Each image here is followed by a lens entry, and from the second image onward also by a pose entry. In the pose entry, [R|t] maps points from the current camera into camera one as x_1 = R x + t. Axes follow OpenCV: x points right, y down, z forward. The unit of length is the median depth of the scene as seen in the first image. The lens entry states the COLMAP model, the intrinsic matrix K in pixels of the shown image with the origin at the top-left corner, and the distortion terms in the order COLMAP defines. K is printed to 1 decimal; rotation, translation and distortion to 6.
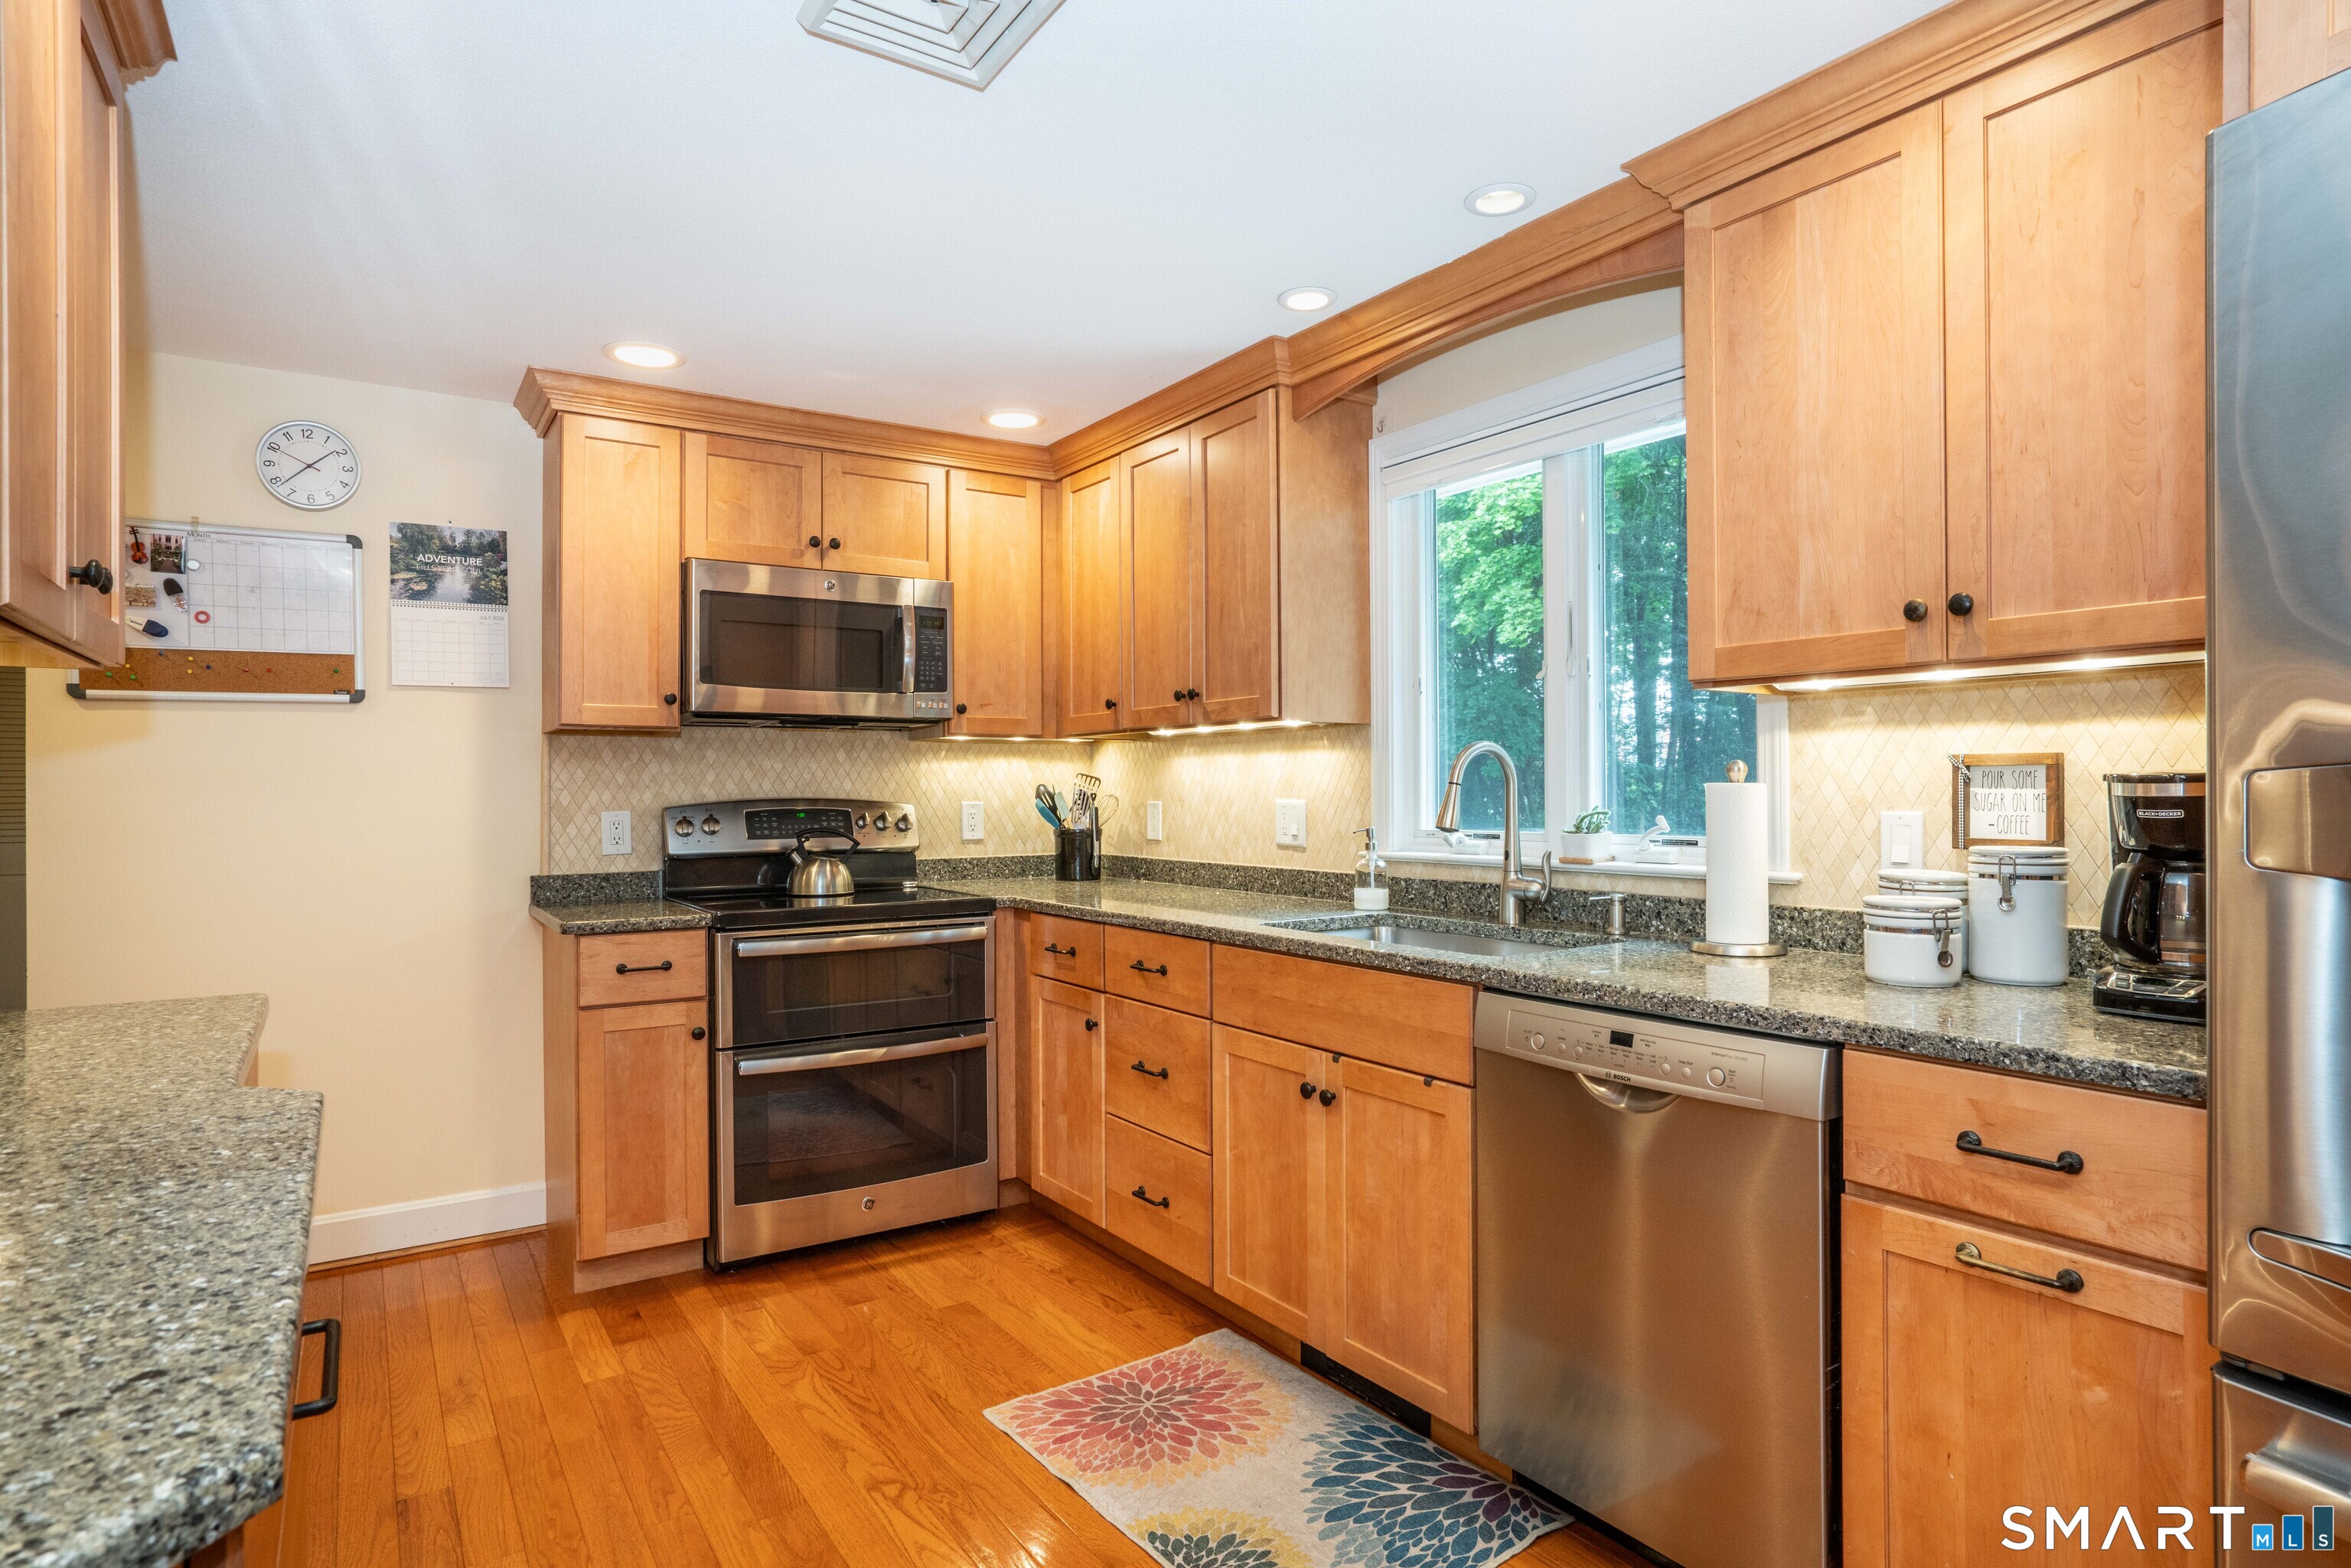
lens RADIAL K [[1242.2, 0, 1175.5], [0, 1242.2, 784.0], [0, 0, 1]] dist [-0.045514, 0.035253]
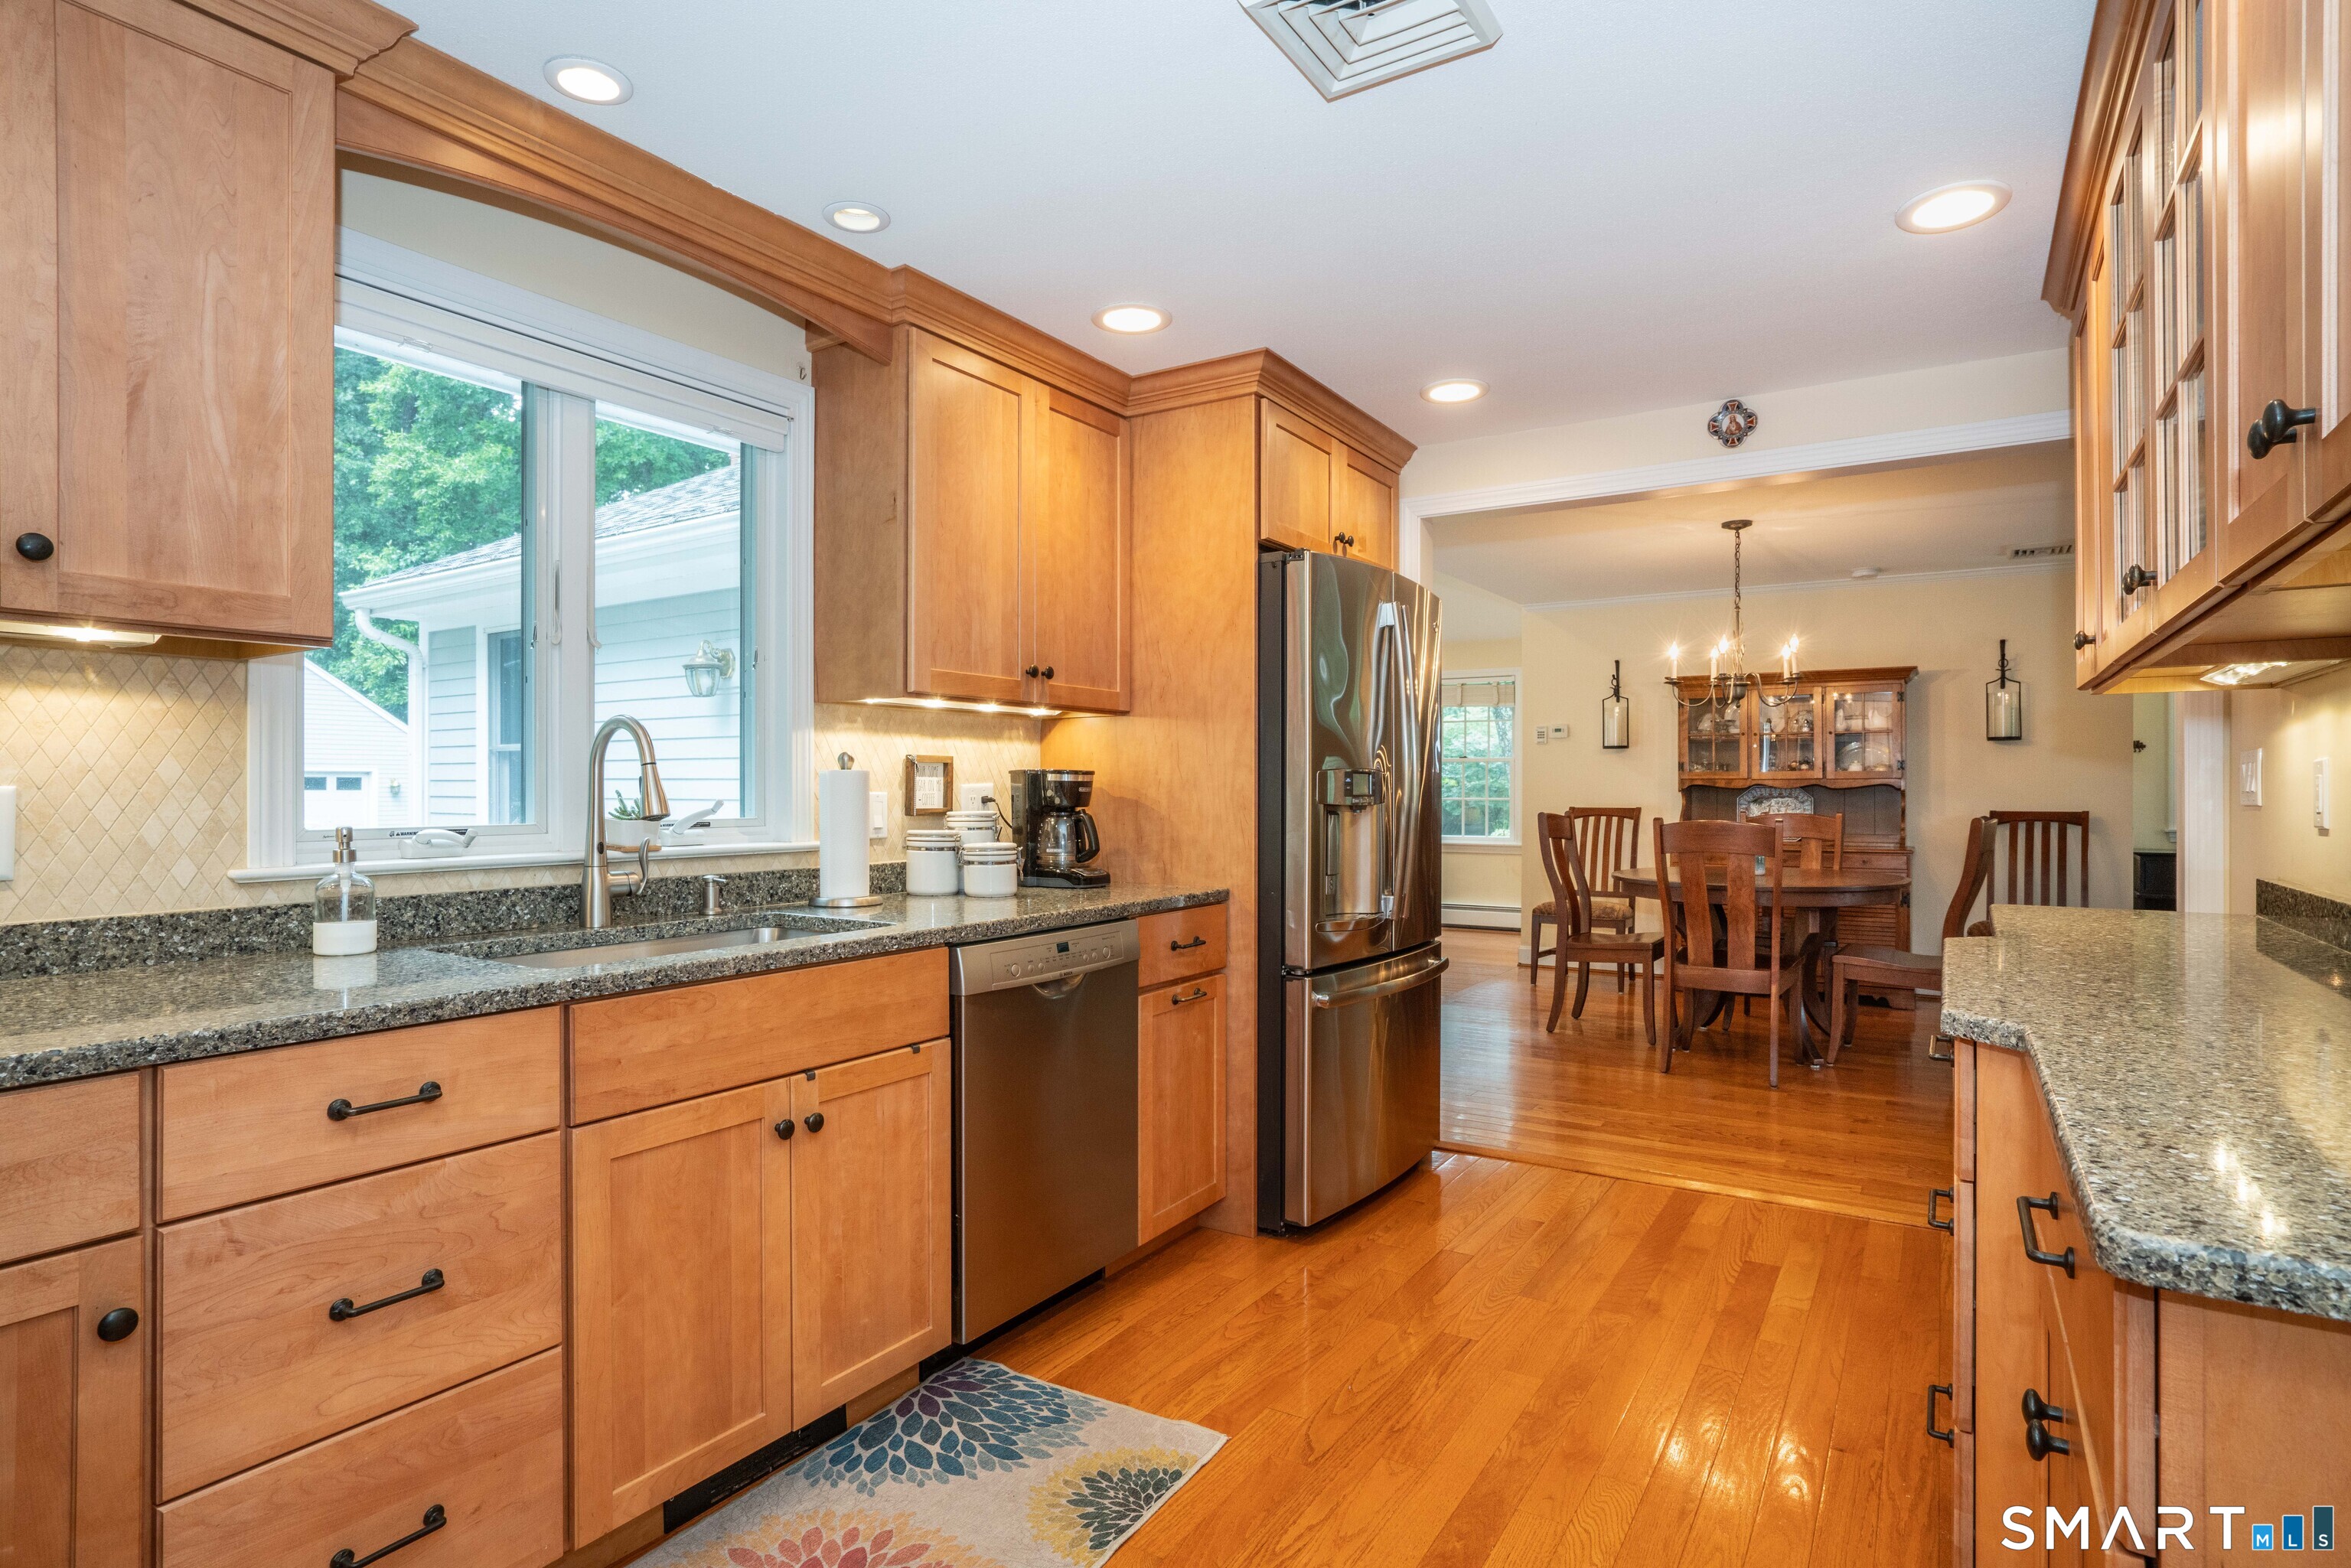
lens RADIAL K [[1247.6, 0, 1136.6], [0, 1247.6, 794.6], [0, 0, 1]] dist [-0.024295, 0.000680]
pose [[-0.383709, 0.000430, 0.923454, -0.538968], [-0.004371, 0.999988, -0.002282, 0.016544], [-0.923444, -0.004912, -0.383702, 0.786282]]
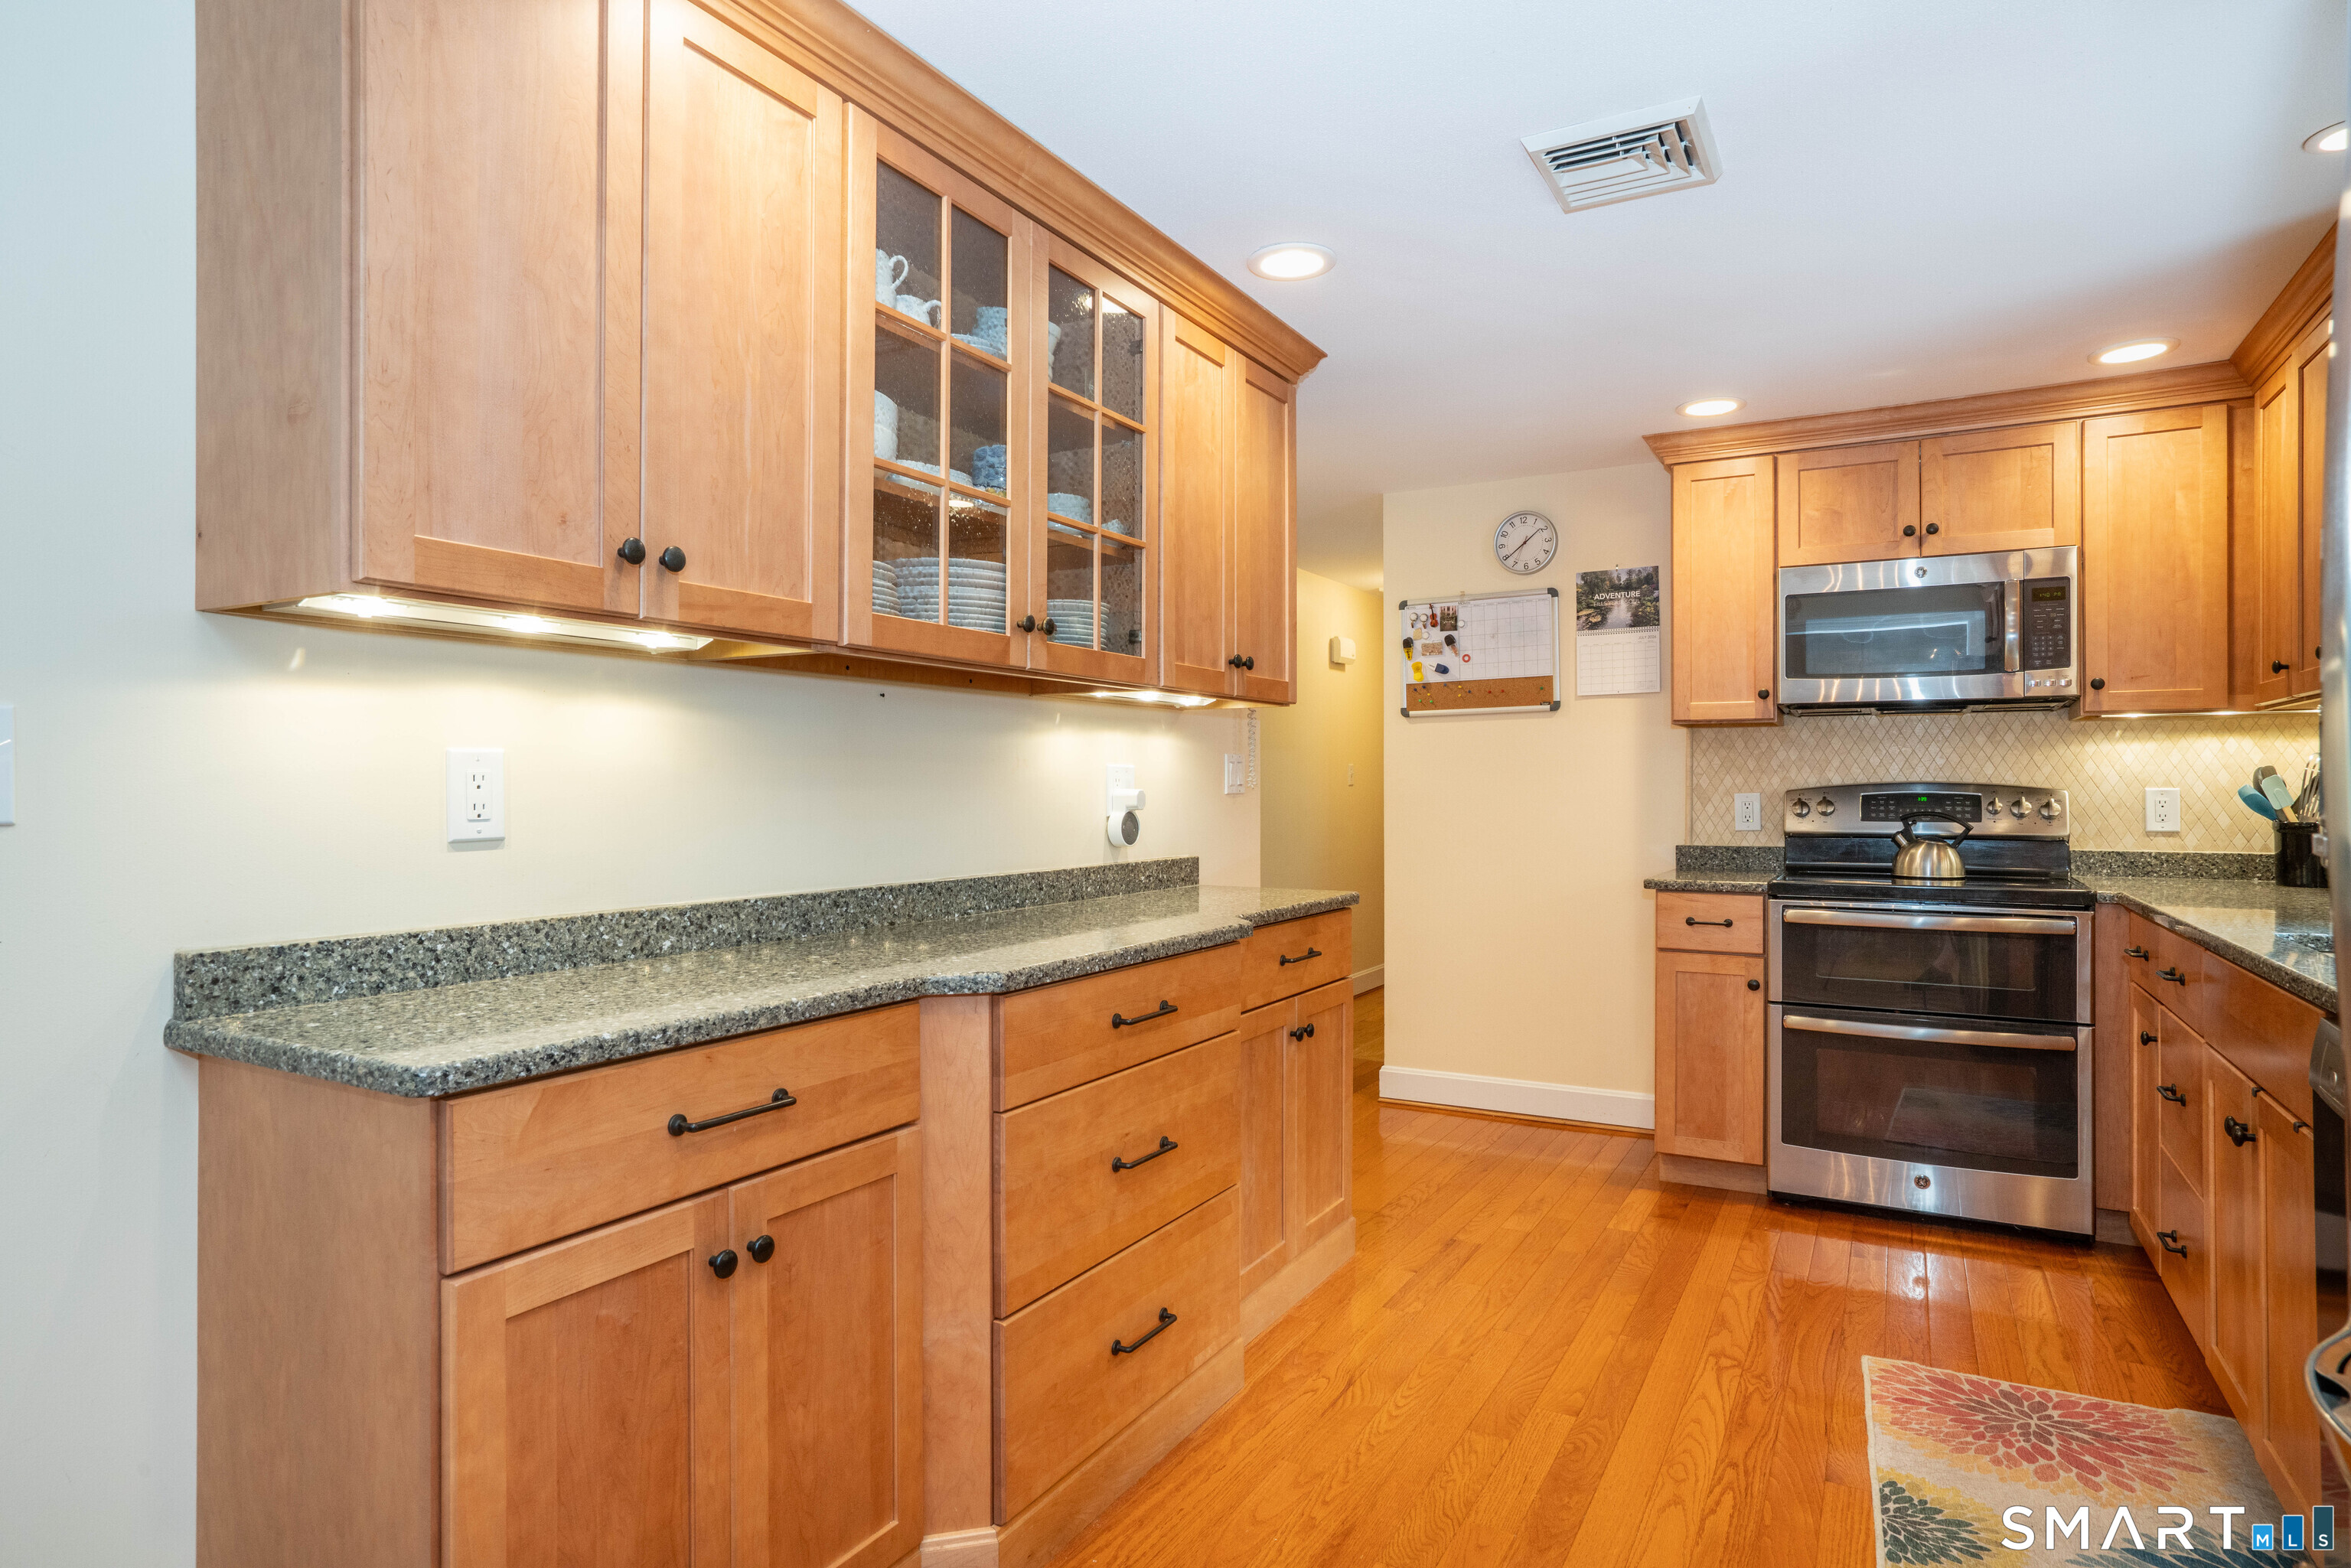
lens RADIAL K [[1242.2, 0, 1175.5], [0, 1242.2, 784.0], [0, 0, 1]] dist [-0.045514, 0.035253]
pose [[0.466178, 0.003306, -0.884685, 0.336301], [0.002496, 0.999984, 0.005052, 0.006808], [0.884688, -0.004564, 0.466162, -0.010047]]
